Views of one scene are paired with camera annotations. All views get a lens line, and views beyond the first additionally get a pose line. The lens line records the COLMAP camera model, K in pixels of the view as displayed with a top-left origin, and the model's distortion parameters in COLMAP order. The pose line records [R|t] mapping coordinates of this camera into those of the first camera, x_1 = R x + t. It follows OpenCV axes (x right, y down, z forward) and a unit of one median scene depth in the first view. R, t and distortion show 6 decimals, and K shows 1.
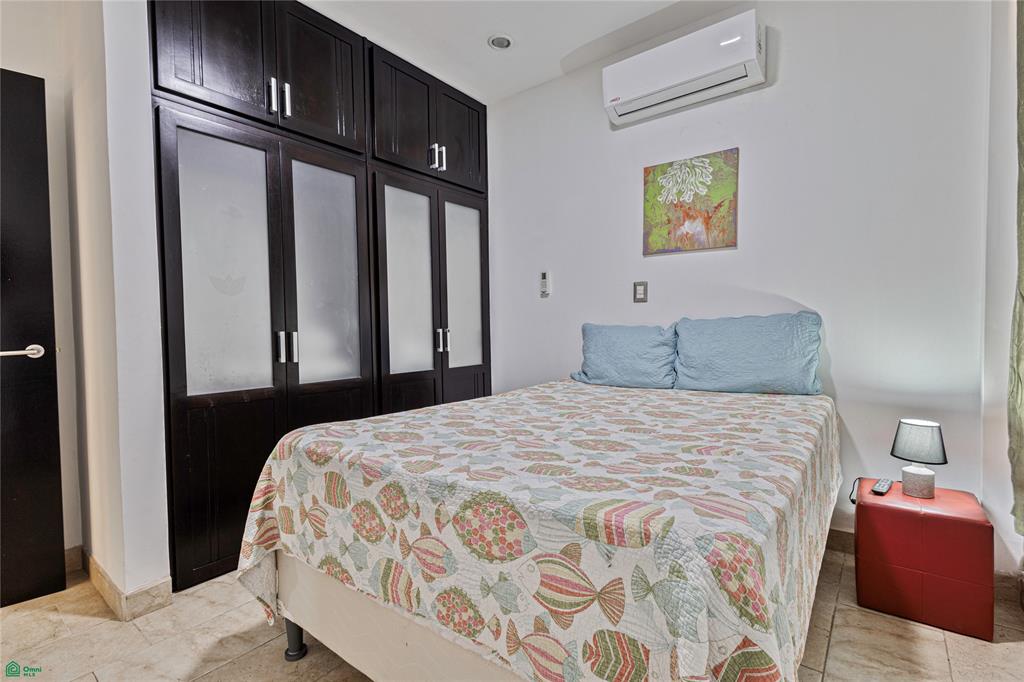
lens RADIAL K [[462.4, 0, 523.0], [0, 462.4, 341.1], [0, 0, 1]] dist [0.000989, 0.000001]
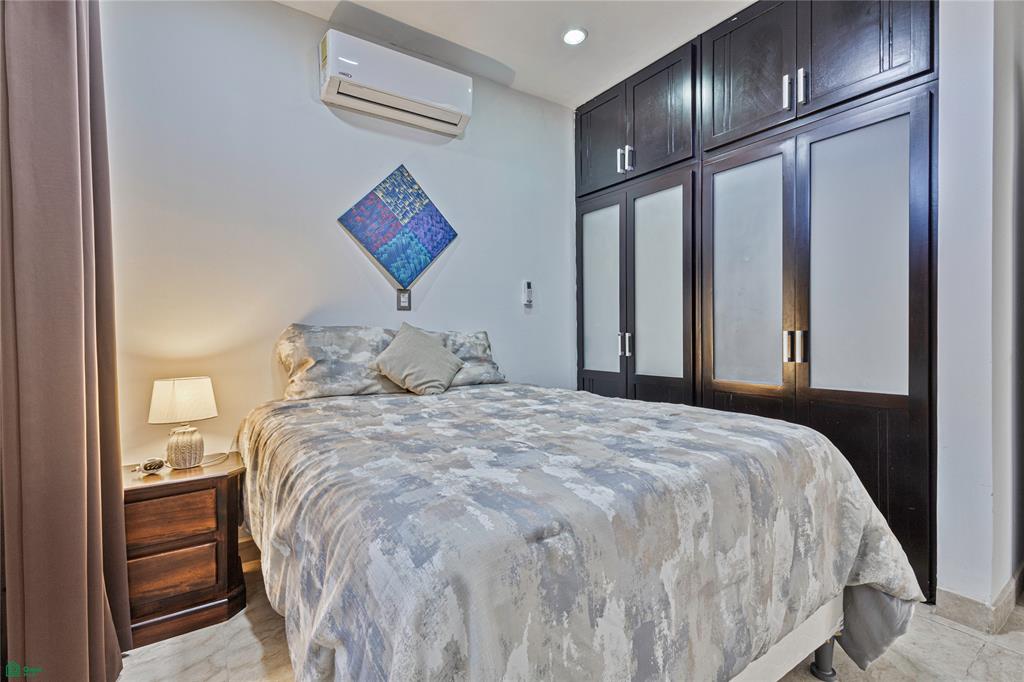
lens RADIAL K [[463.2, 0, 512.0], [0, 463.2, 341.0], [0, 0, 1]] dist [-0.031586, -0.000042]
pose [[-0.293179, 0.035361, -0.955403, 0.809649], [-0.011949, 0.999102, 0.040645, -0.043881], [0.955983, 0.023332, -0.292493, 1.023276]]
